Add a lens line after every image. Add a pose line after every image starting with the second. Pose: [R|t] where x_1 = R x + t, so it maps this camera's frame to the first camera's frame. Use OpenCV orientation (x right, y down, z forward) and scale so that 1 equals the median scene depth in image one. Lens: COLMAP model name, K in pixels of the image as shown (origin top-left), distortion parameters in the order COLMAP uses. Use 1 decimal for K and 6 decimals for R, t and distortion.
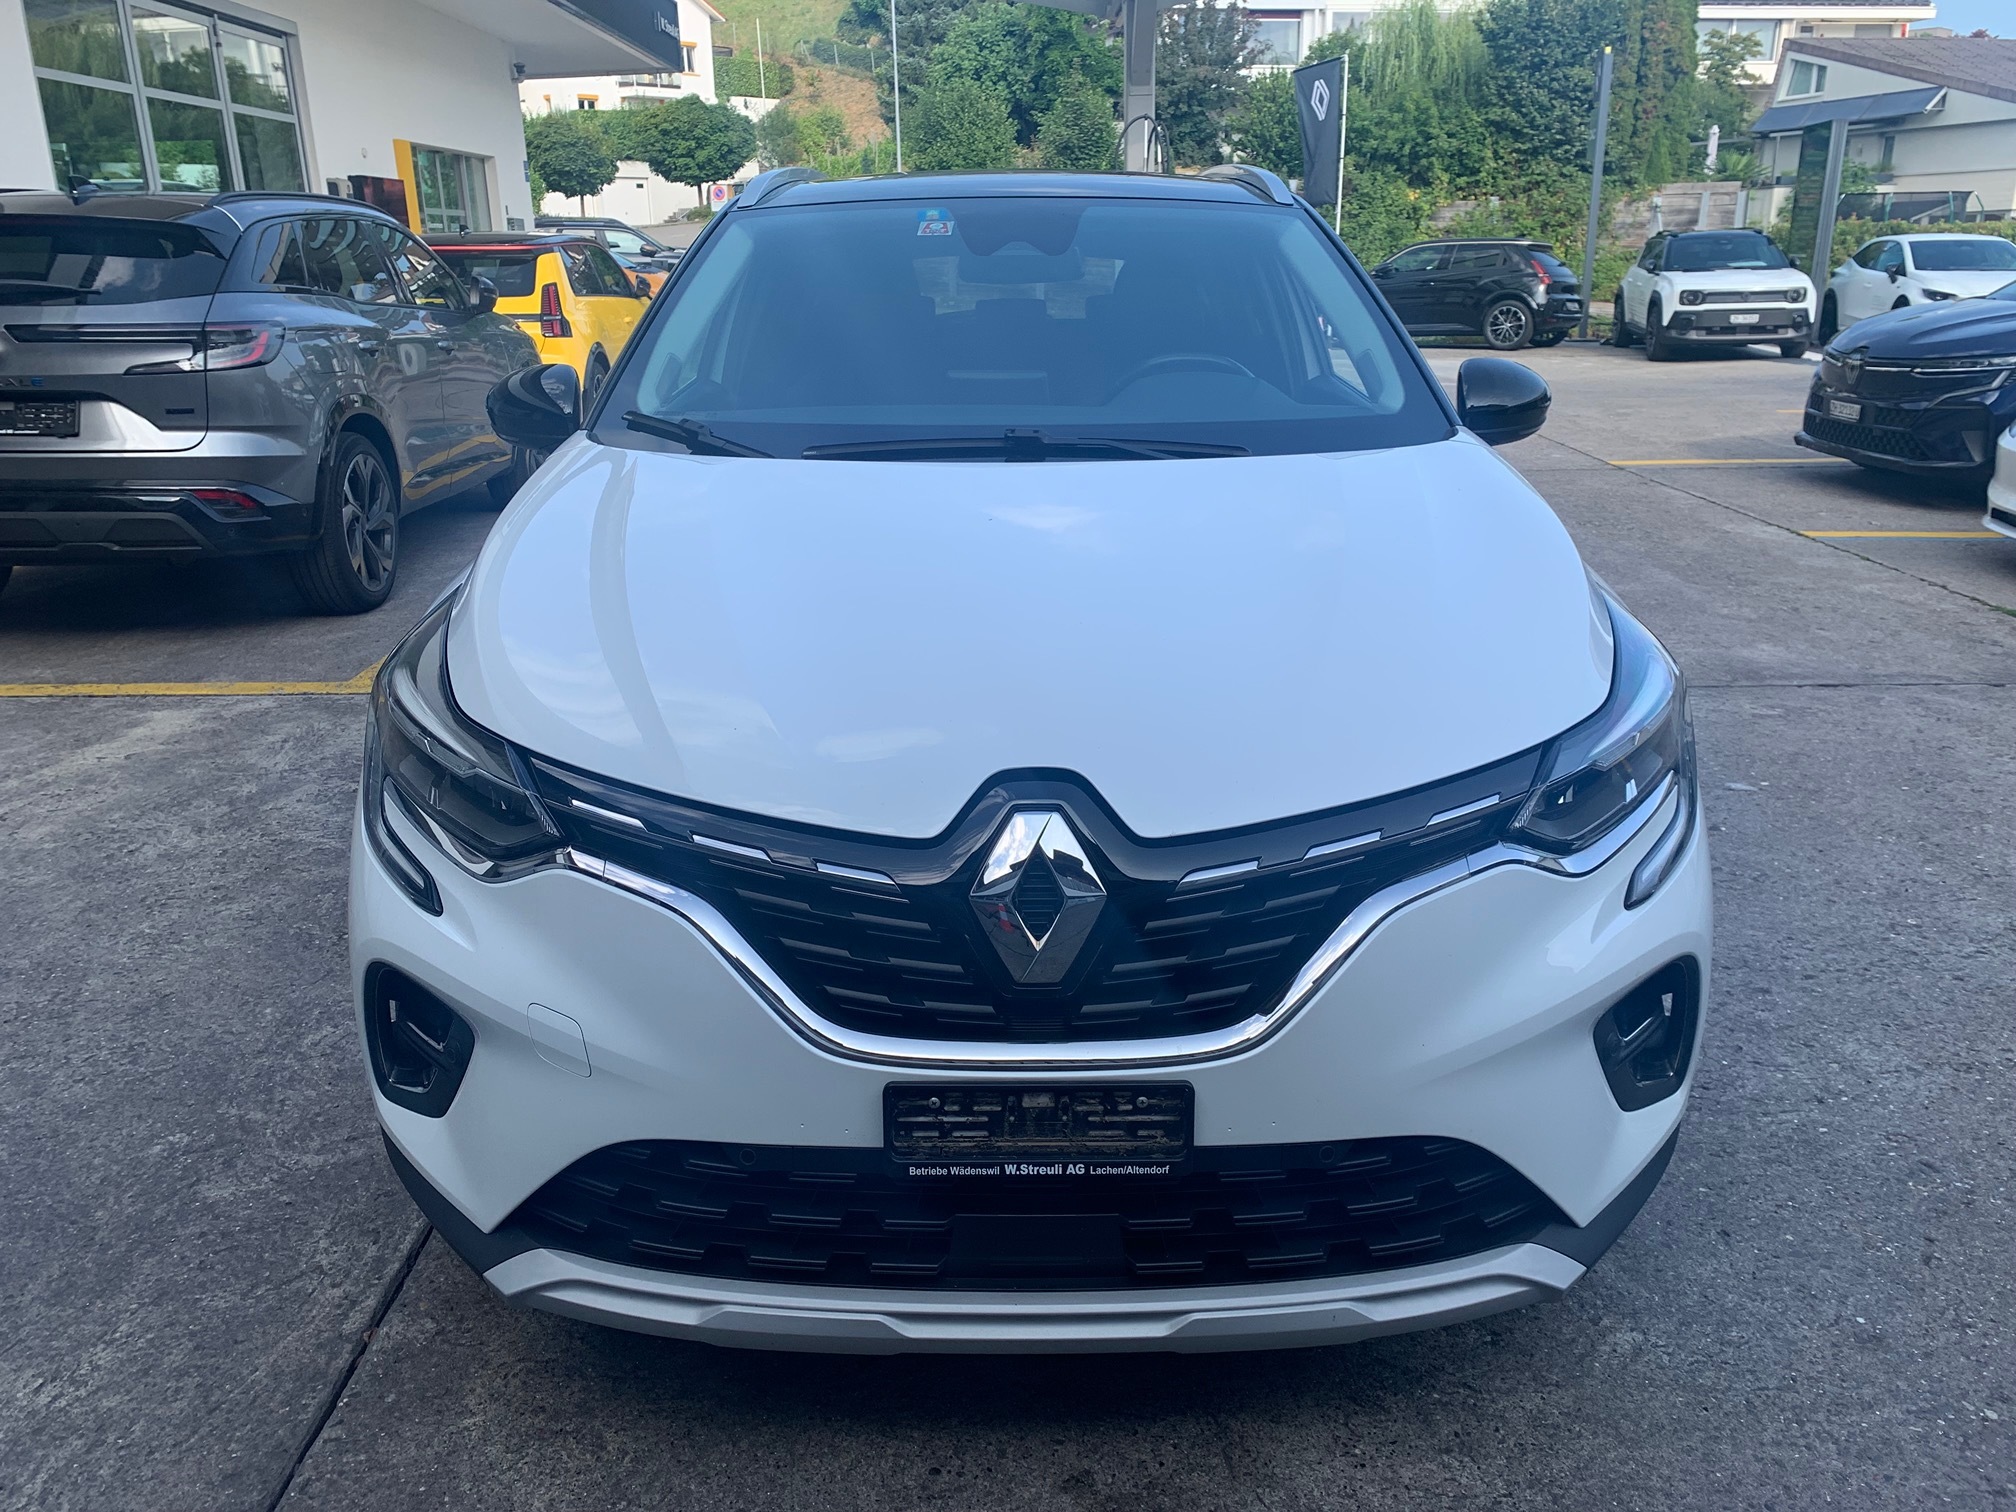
lens RADIAL K [[1538.0, 0, 1001.1], [0, 1538.0, 741.3], [0, 0, 1]] dist [0.015129, -0.004559]
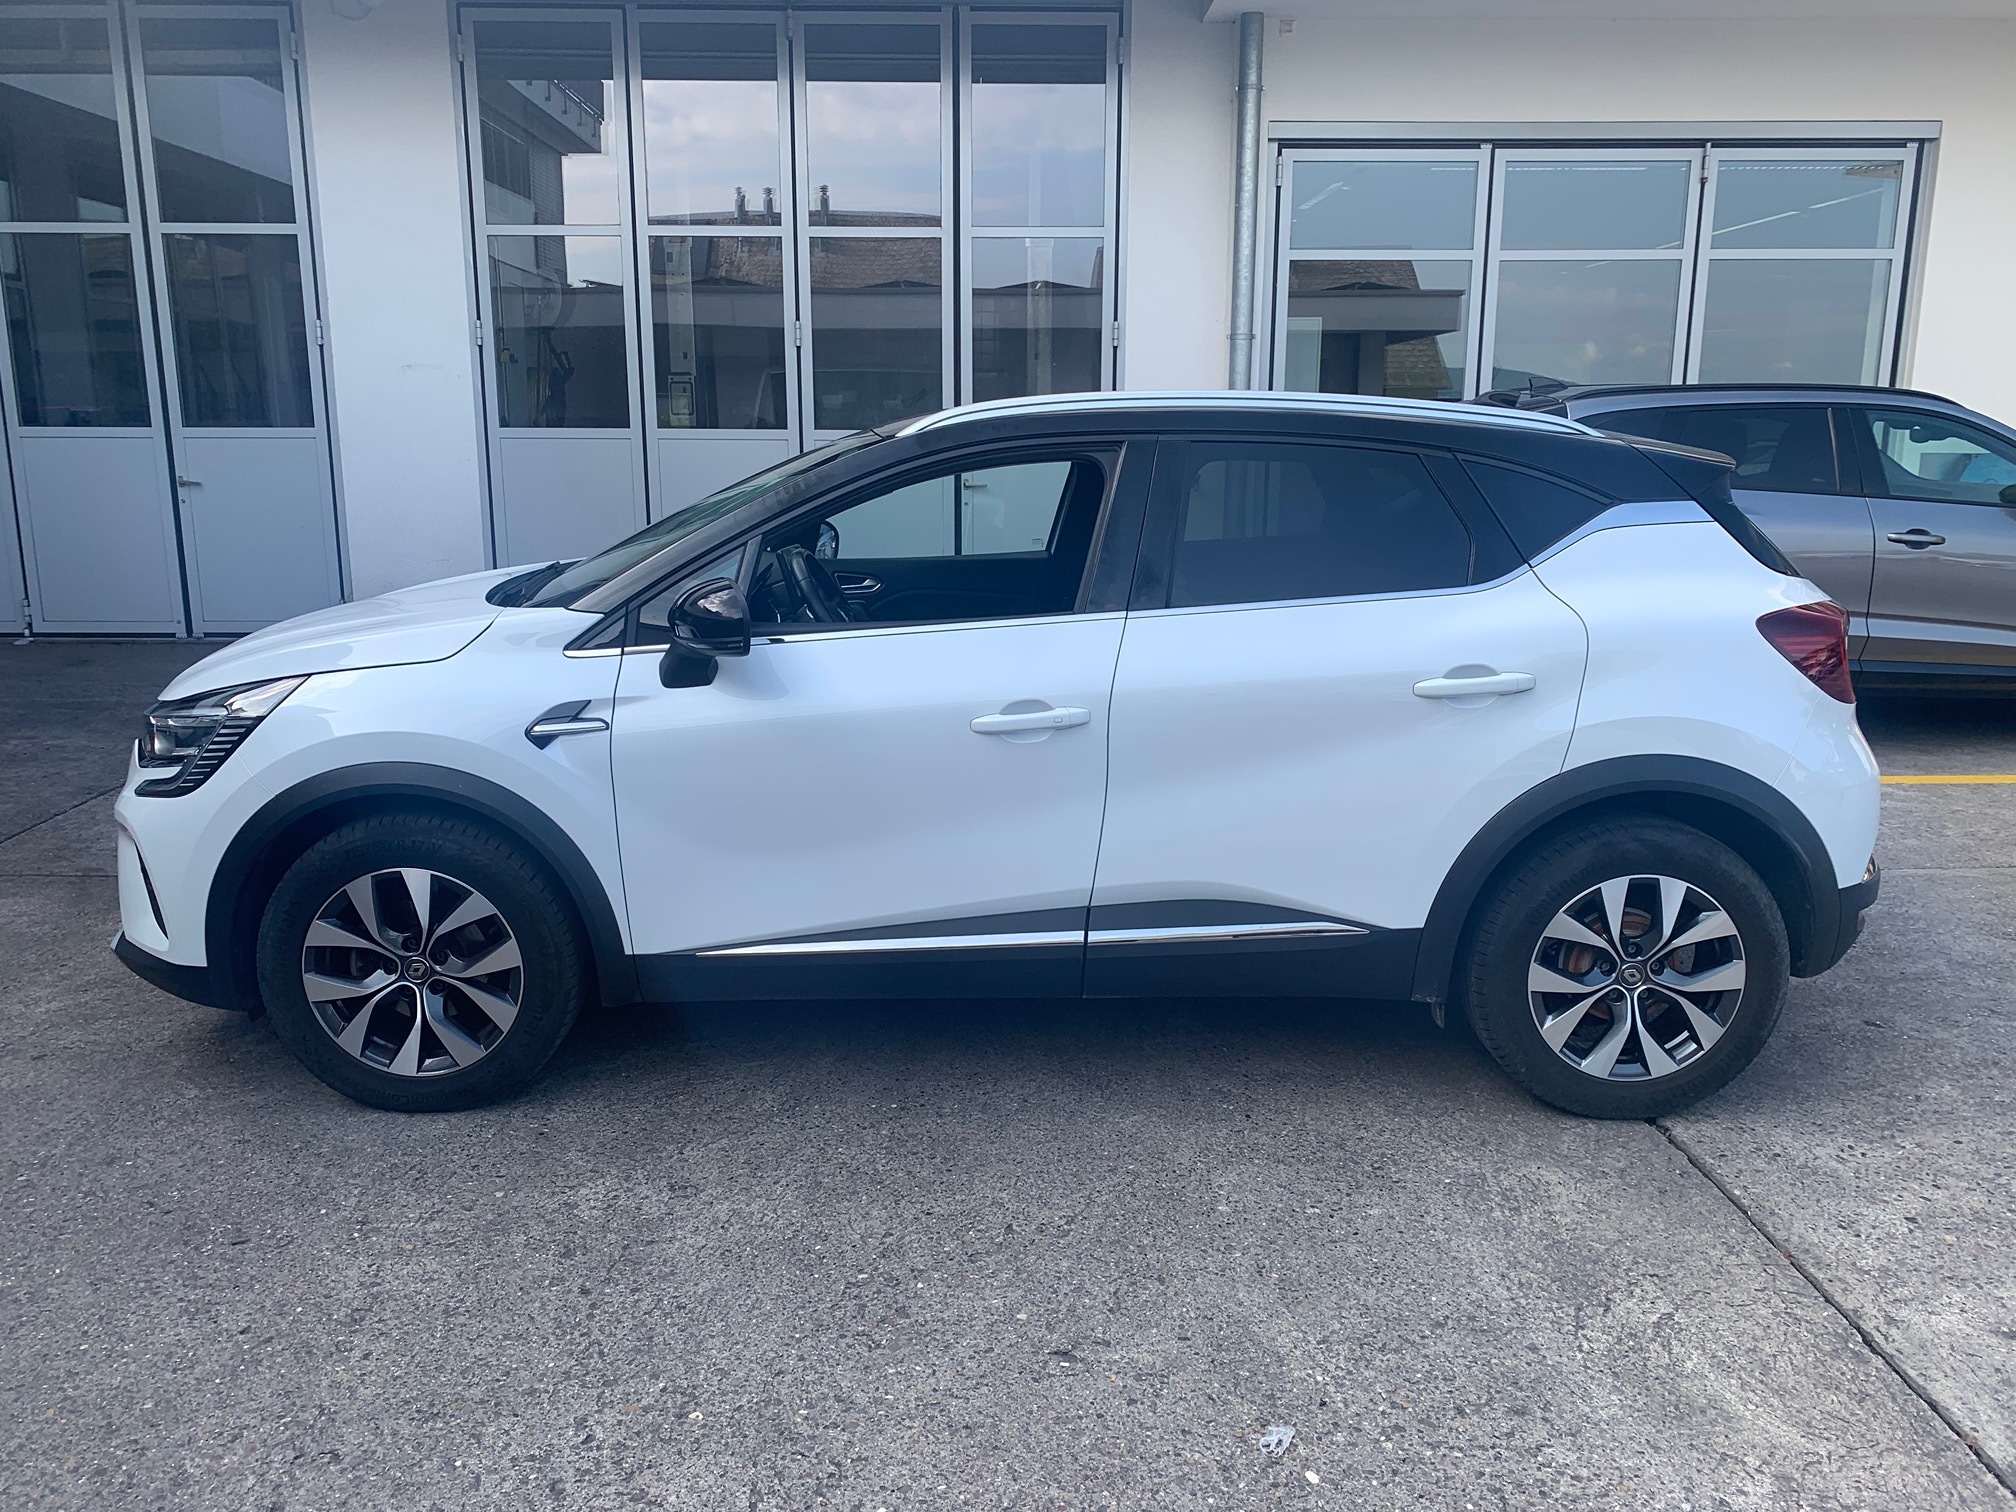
lens RADIAL K [[1515.6, 0, 992.3], [0, 1515.6, 761.9], [0, 0, 1]] dist [0.012416, 0.004035]
pose [[0.011373, 0.233200, -0.972362, 0.912679], [-0.307478, 0.926126, 0.218514, -0.274577], [0.951487, 0.296495, 0.082237, 0.742549]]
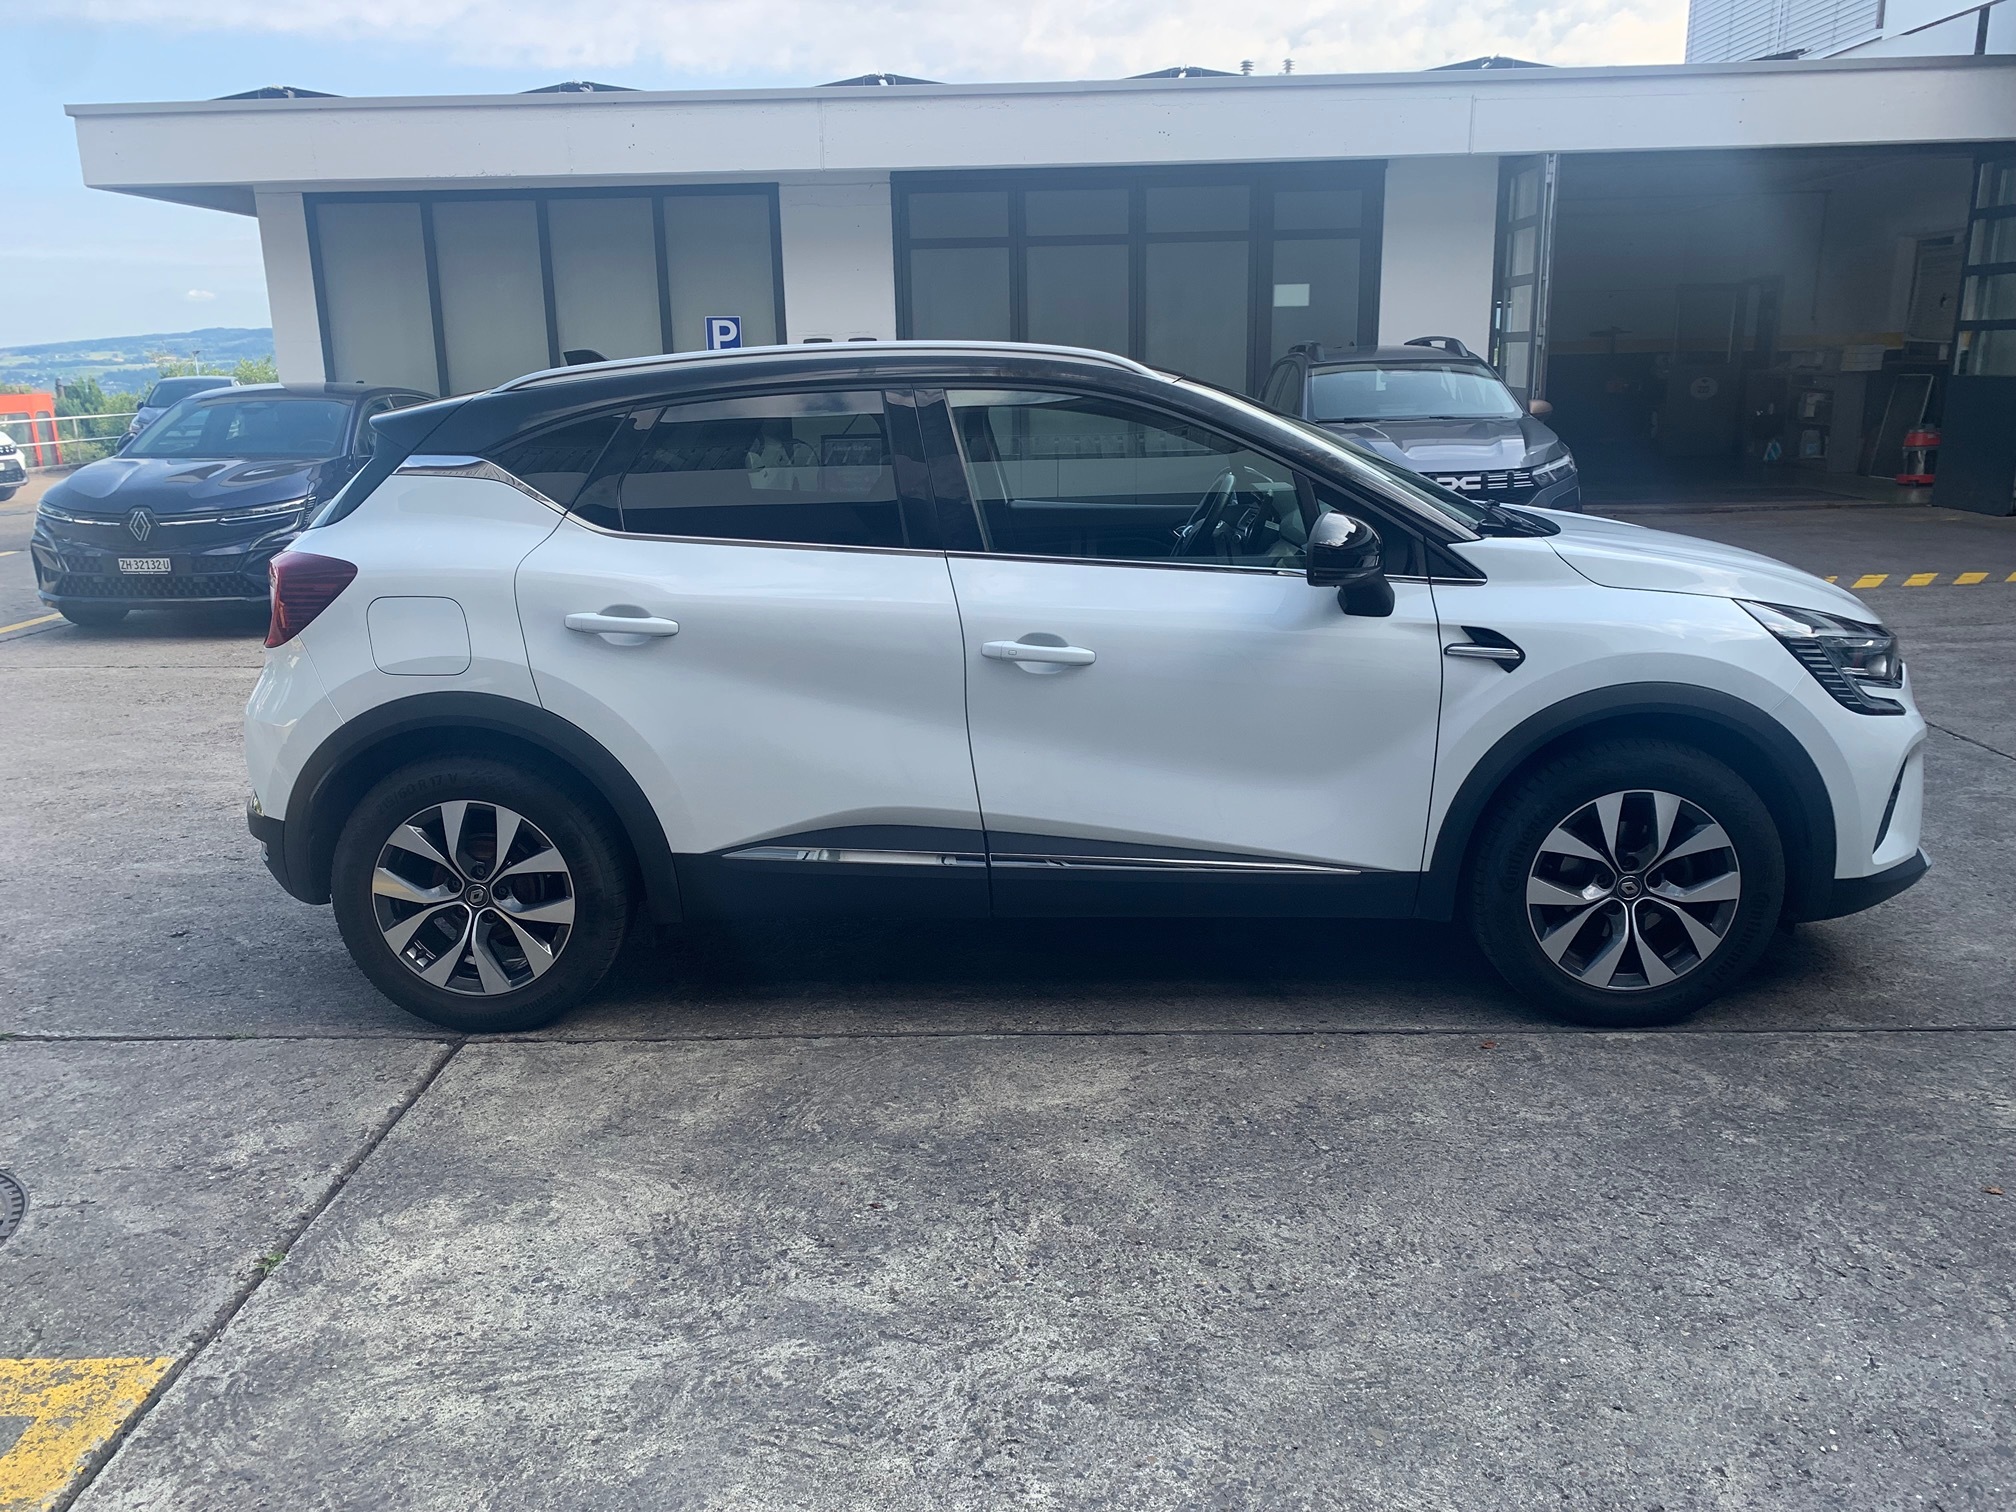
lens RADIAL K [[1538.0, 0, 1001.1], [0, 1538.0, 741.3], [0, 0, 1]] dist [0.015129, -0.004559]
pose [[0.036353, -0.224410, 0.973817, -0.958277], [0.321840, 0.925172, 0.201186, -0.259514], [-0.946096, 0.306099, 0.105857, 0.764271]]
